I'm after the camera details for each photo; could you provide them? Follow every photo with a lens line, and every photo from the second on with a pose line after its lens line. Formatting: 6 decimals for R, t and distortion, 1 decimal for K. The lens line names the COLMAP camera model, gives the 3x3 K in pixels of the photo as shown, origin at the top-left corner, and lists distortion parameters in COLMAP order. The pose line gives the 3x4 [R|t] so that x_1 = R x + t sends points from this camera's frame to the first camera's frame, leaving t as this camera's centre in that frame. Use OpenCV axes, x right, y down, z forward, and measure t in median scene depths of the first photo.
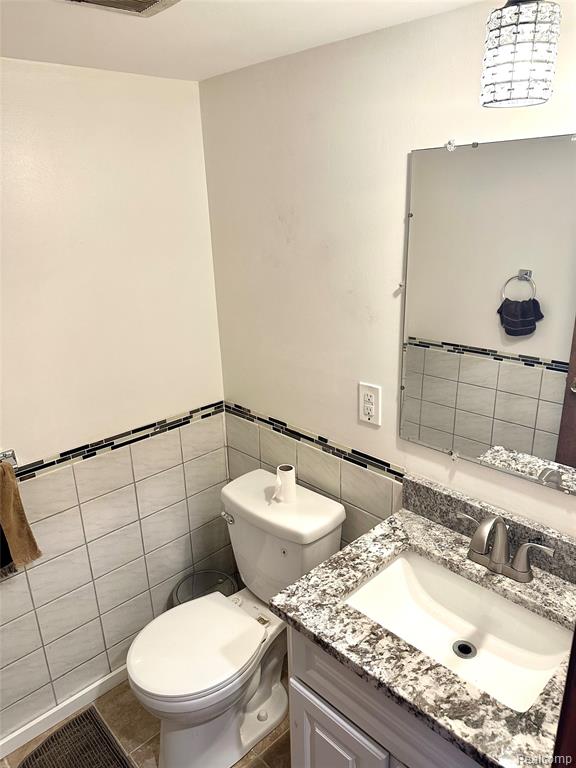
lens RADIAL K [[541.0, 0, 285.9], [0, 541.0, 379.2], [0, 0, 1]] dist [0.045880, -0.064944]
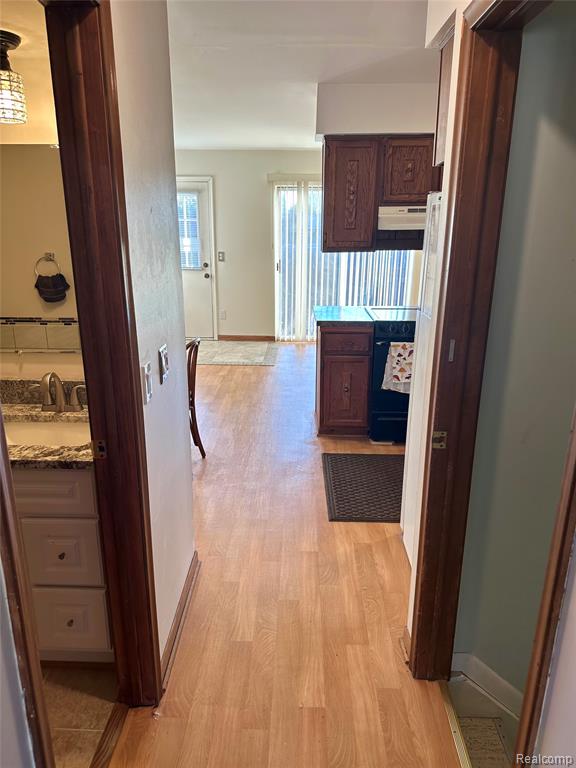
lens RADIAL K [[541.0, 0, 281.8], [0, 541.0, 385.5], [0, 0, 1]] dist [0.045880, -0.064944]
pose [[0.709554, -0.168557, 0.684194, -0.212649], [0.197458, 0.979629, 0.036563, 0.308753], [-0.676419, 0.109156, 0.728383, -0.553997]]
